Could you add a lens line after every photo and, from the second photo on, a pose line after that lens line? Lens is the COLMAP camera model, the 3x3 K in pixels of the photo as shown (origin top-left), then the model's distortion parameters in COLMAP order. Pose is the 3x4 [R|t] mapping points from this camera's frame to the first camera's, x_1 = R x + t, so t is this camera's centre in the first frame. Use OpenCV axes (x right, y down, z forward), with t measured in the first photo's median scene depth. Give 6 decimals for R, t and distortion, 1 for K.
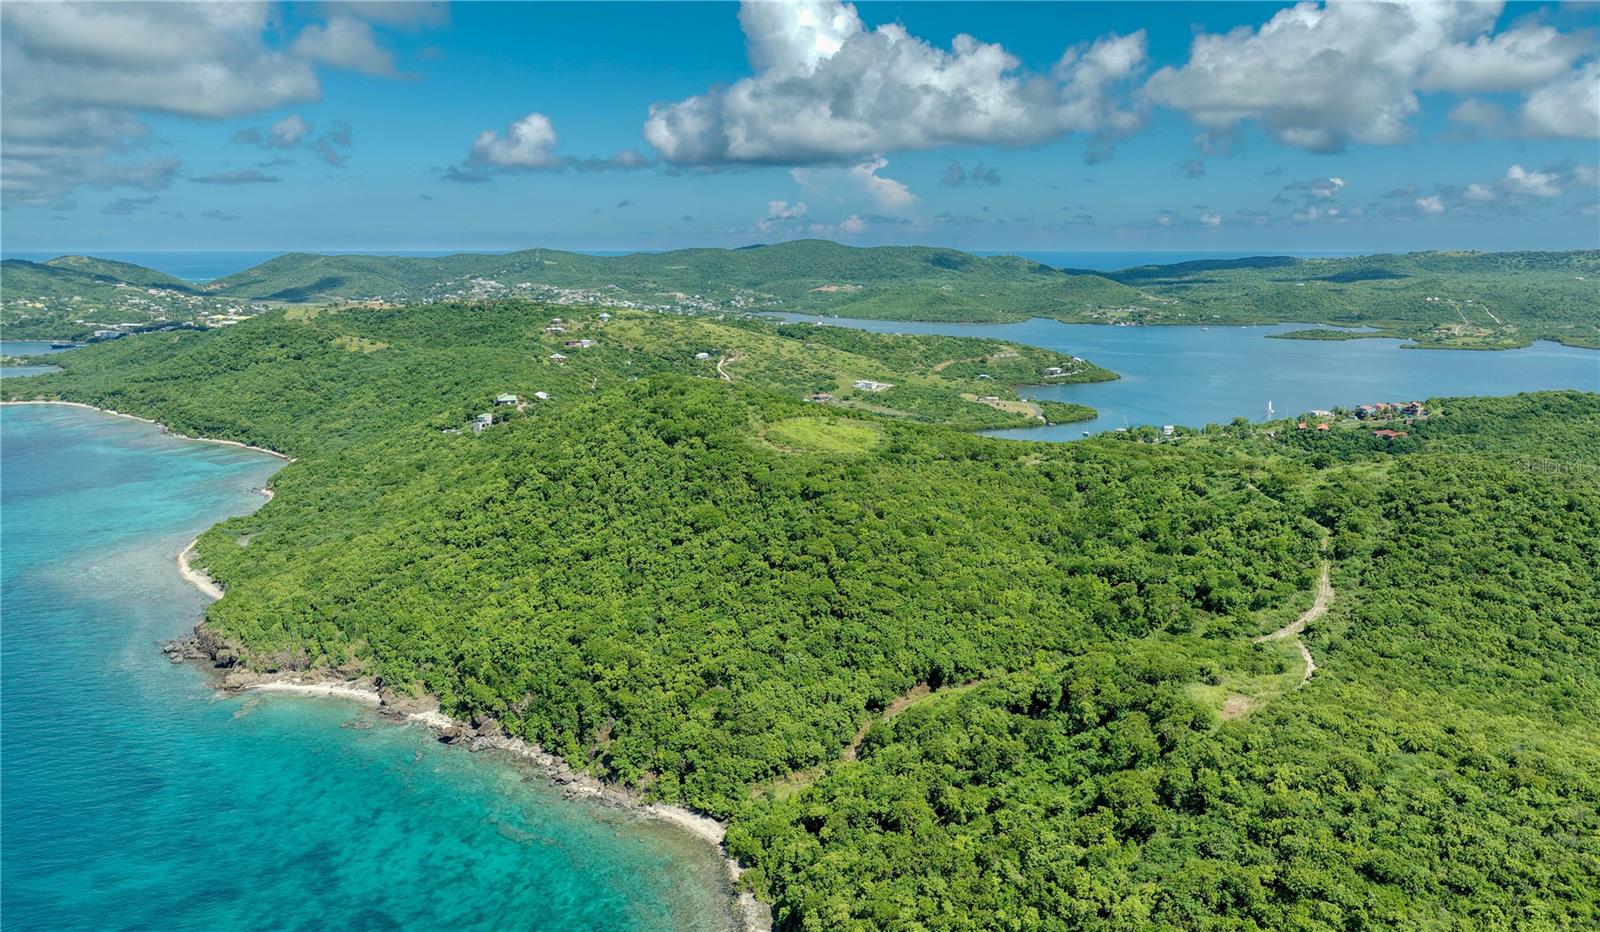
lens RADIAL K [[1181.0, 0, 800.0], [0, 1181.0, 466.0], [0, 0, 1]] dist [0.000879, 0.002178]
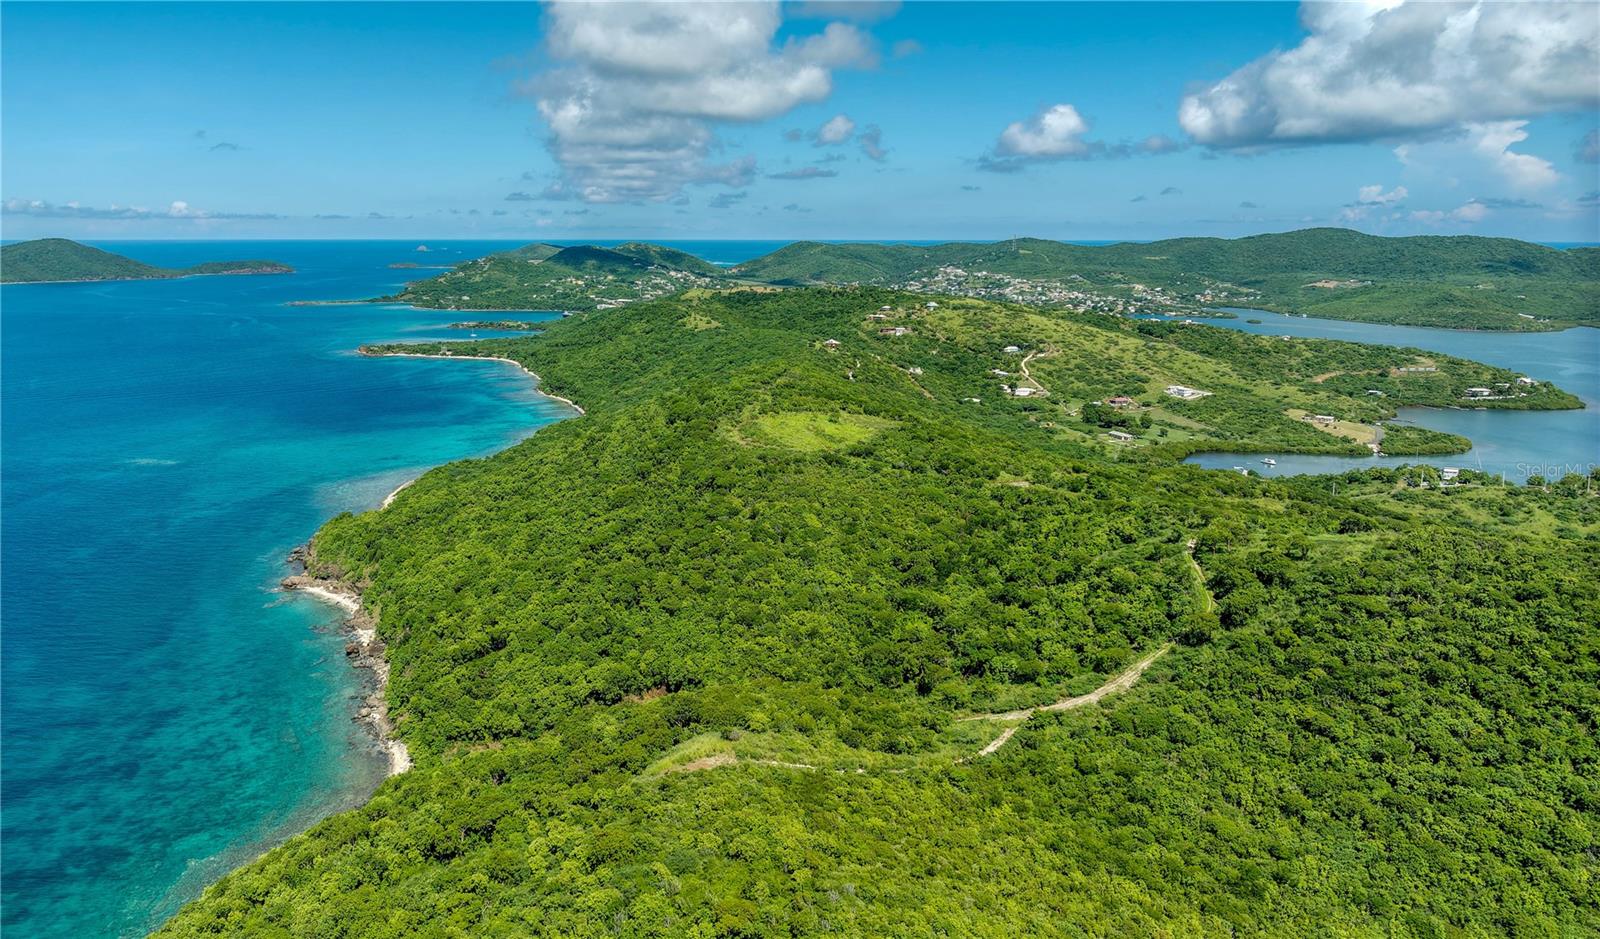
lens RADIAL K [[1140.6, 0, 740.7], [0, 1140.6, 518.0], [0, 0, 1]] dist [-0.001811, -0.001626]
pose [[0.850467, 0.127519, -0.510338, 0.101346], [-0.097336, 0.991567, 0.085556, -0.006704], [0.516945, -0.023089, 0.855707, 0.037942]]
